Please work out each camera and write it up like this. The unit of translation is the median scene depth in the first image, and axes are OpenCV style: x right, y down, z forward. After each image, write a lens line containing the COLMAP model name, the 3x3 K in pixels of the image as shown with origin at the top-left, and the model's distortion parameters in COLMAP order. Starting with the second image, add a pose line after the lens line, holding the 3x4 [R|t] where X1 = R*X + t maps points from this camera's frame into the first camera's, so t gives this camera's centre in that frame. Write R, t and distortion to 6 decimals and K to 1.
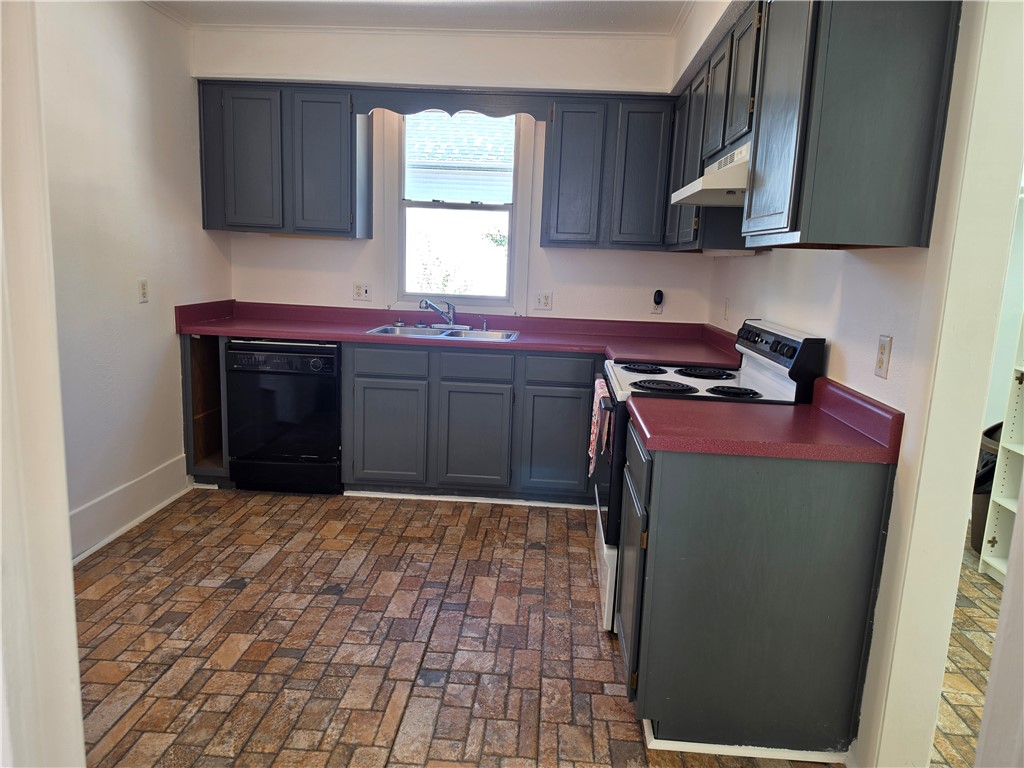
lens RADIAL K [[712.3, 0, 505.4], [0, 712.3, 380.3], [0, 0, 1]] dist [0.060108, -0.085282]
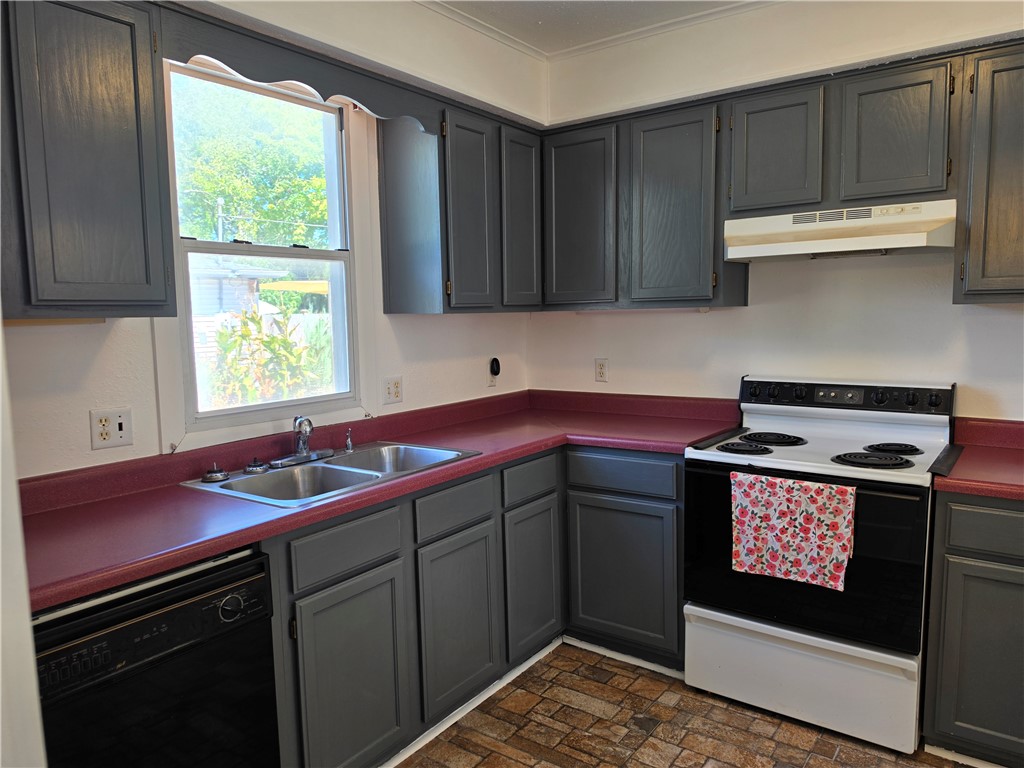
lens RADIAL K [[712.3, 0, 512.1], [0, 712.3, 388.1], [0, 0, 1]] dist [0.060108, -0.085282]
pose [[0.522532, -0.142604, 0.840610, -0.523263], [0.184047, 0.981535, 0.052105, -0.144600], [-0.832518, 0.127485, 0.539129, 0.602125]]
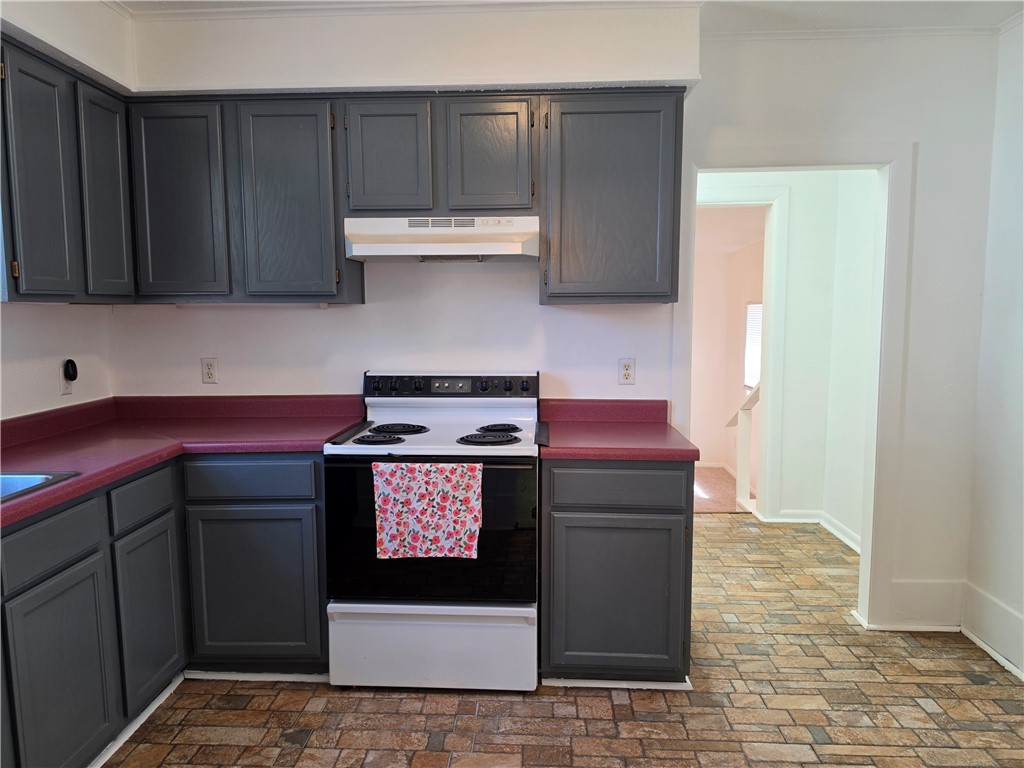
lens RADIAL K [[712.3, 0, 503.2], [0, 712.3, 384.4], [0, 0, 1]] dist [0.060108, -0.085282]
pose [[-0.034061, -0.141605, 0.989337, -0.532509], [0.171468, 0.974405, 0.145371, -0.146004], [-0.984601, 0.174592, -0.008909, 0.668707]]
